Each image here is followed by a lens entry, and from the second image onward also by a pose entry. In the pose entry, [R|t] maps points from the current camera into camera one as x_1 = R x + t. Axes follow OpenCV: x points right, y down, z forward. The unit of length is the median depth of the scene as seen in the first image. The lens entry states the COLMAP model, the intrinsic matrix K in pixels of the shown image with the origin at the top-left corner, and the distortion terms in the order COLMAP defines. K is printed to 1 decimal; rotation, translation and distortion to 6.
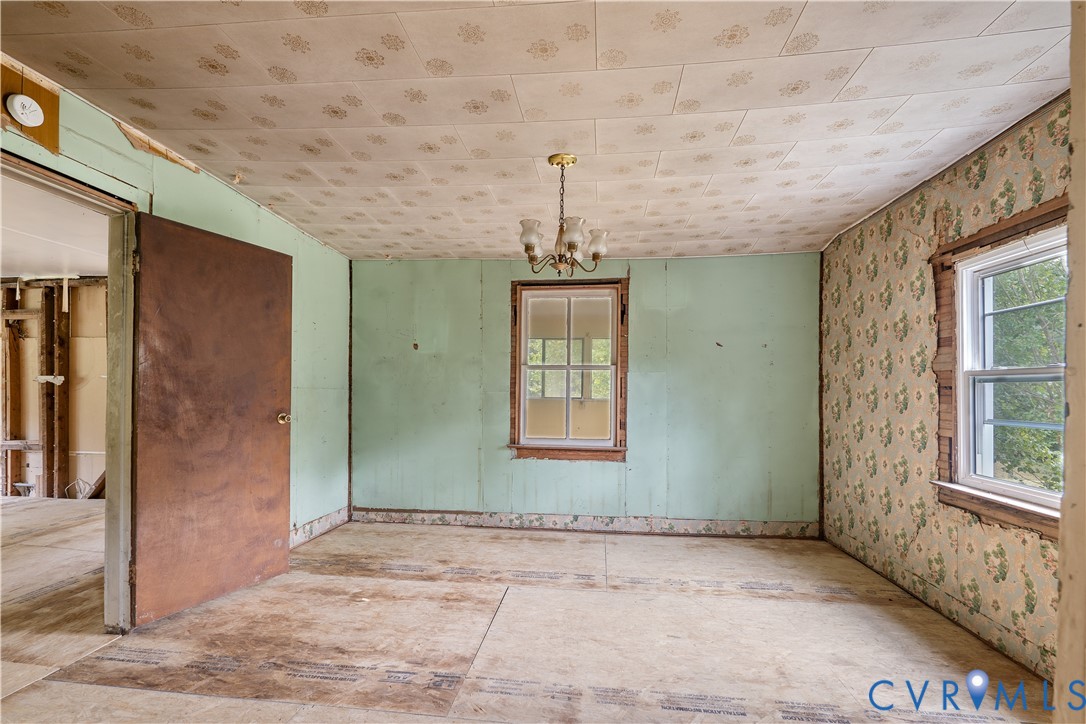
lens RADIAL K [[484.8, 0, 549.5], [0, 484.8, 390.8], [0, 0, 1]] dist [-0.005875, -0.000851]
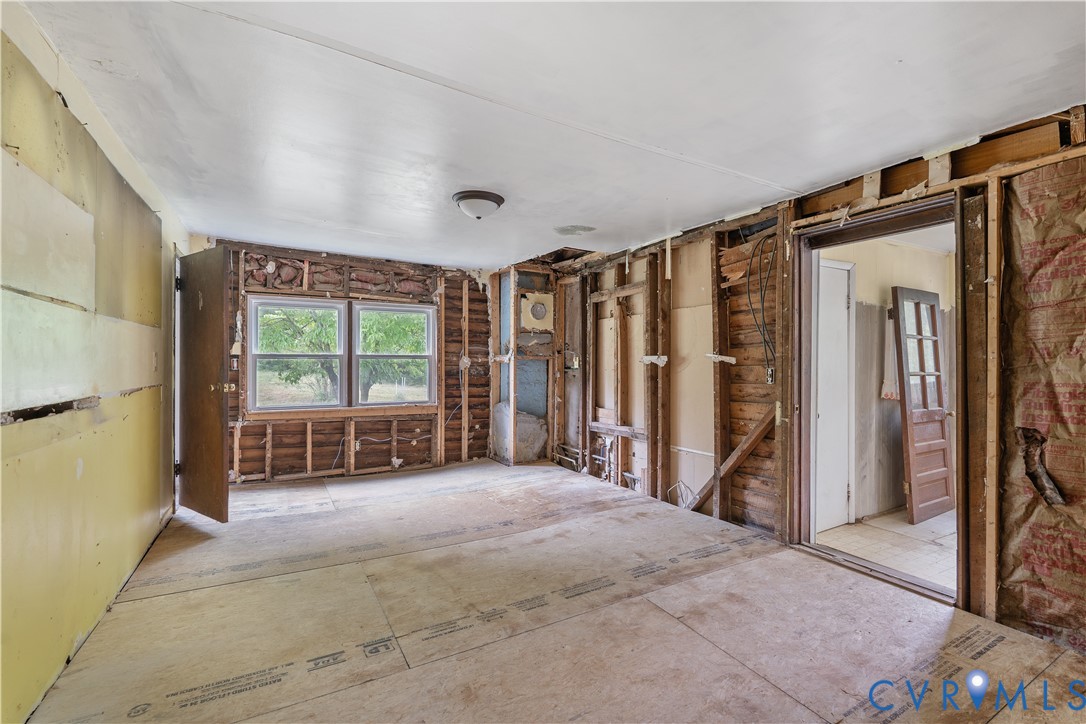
lens RADIAL K [[484.8, 0, 546.1], [0, 484.8, 360.8], [0, 0, 1]] dist [-0.005875, -0.000851]
pose [[0.576676, -0.013383, -0.816863, -0.438696], [-0.003629, 0.999814, -0.018942, -0.005150], [0.816965, 0.013888, 0.576520, 0.340216]]
